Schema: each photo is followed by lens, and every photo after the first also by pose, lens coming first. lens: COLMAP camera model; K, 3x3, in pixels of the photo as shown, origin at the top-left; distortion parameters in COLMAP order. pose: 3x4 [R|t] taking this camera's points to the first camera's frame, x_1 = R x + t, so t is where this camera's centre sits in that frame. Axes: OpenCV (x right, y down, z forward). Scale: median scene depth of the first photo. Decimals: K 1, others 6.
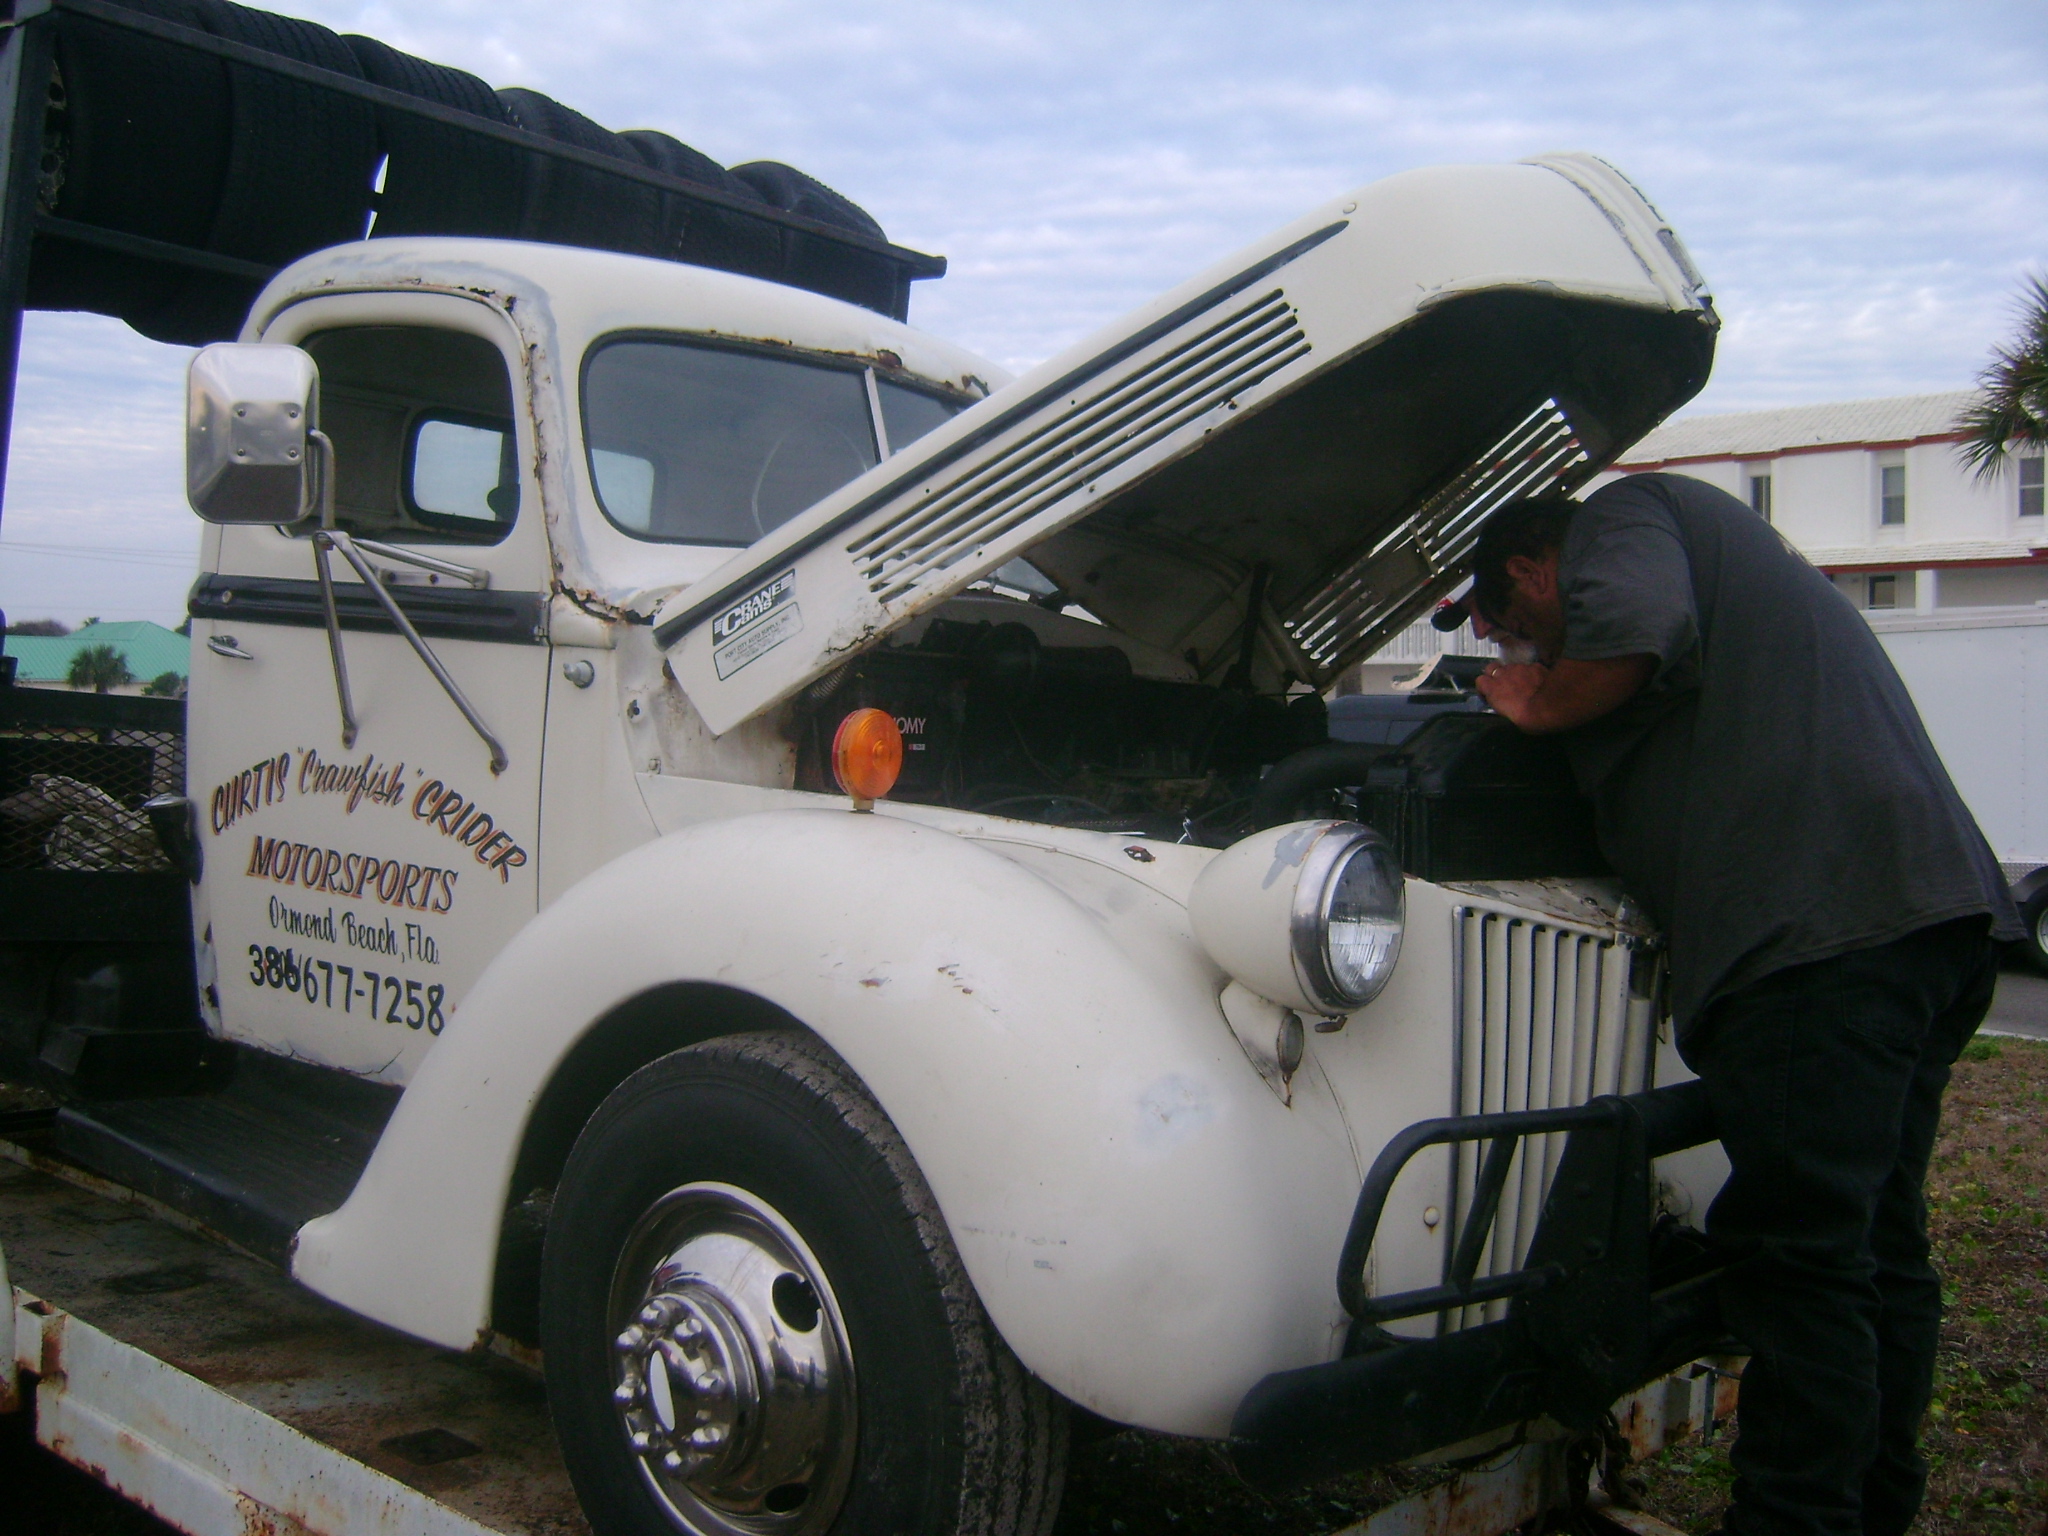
lens RADIAL K [[2137.8, 0, 1016.4], [0, 2137.8, 767.0], [0, 0, 1]] dist [-0.113427, 0.000000]
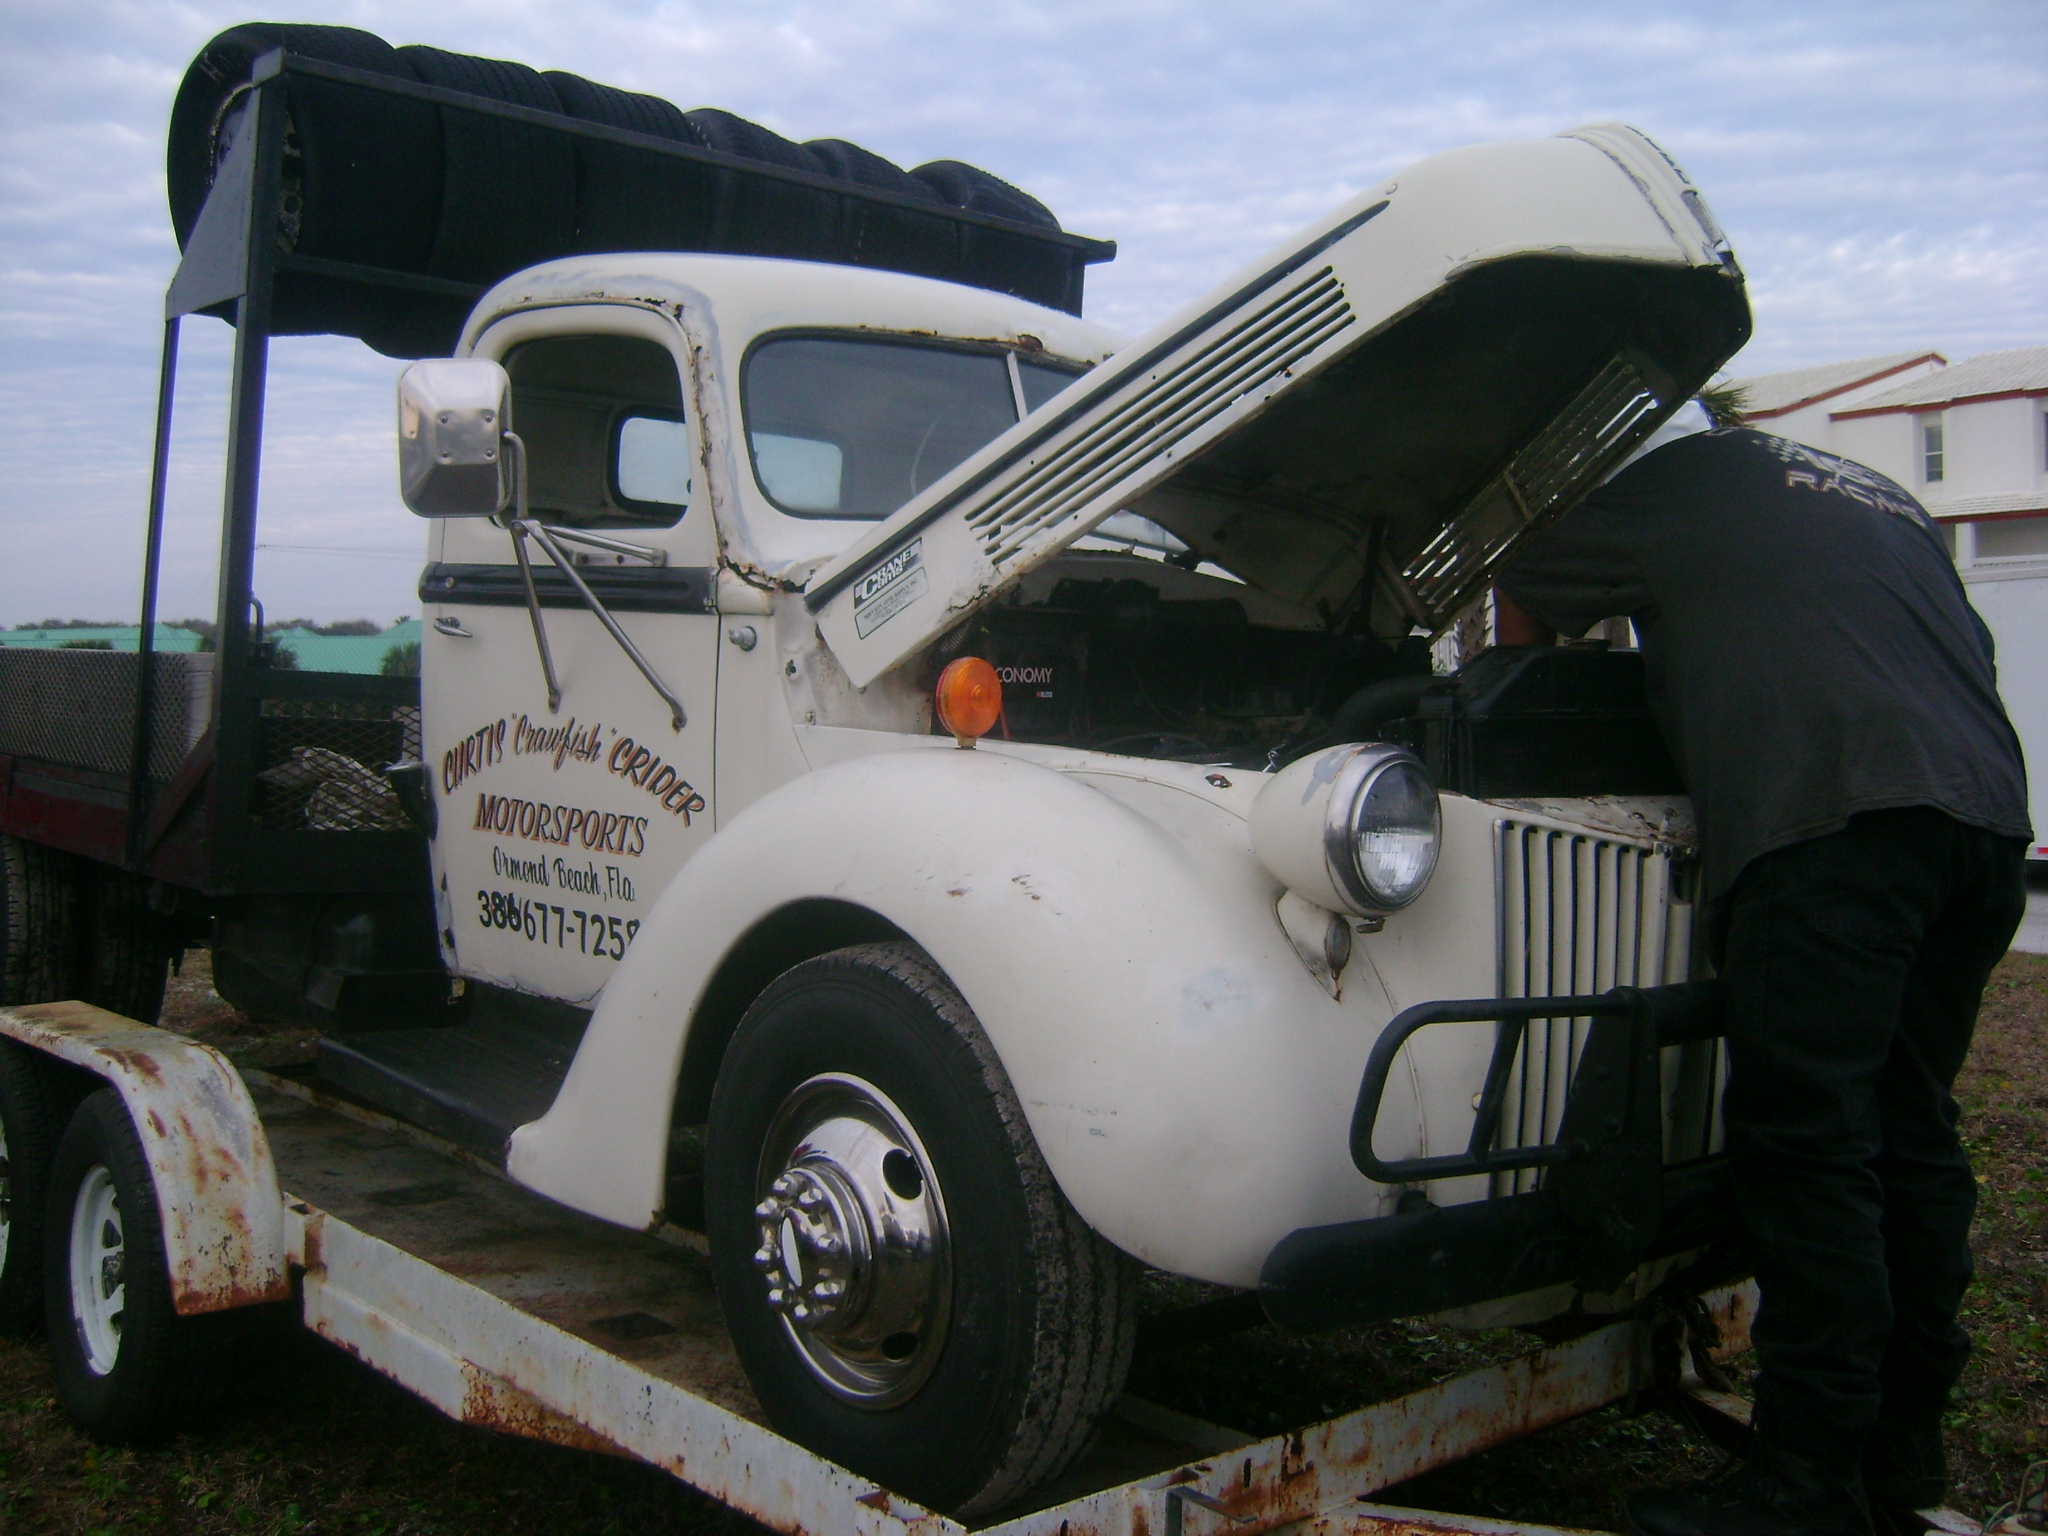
lens RADIAL K [[2137.8, 0, 1011.1], [0, 2137.8, 770.8], [0, 0, 1]] dist [-0.113427, 0.000000]
pose [[0.989806, -0.024745, -0.140259, 0.090972], [0.026736, 0.999567, 0.012329, 0.015934], [0.139893, -0.015953, 0.990038, -0.098278]]
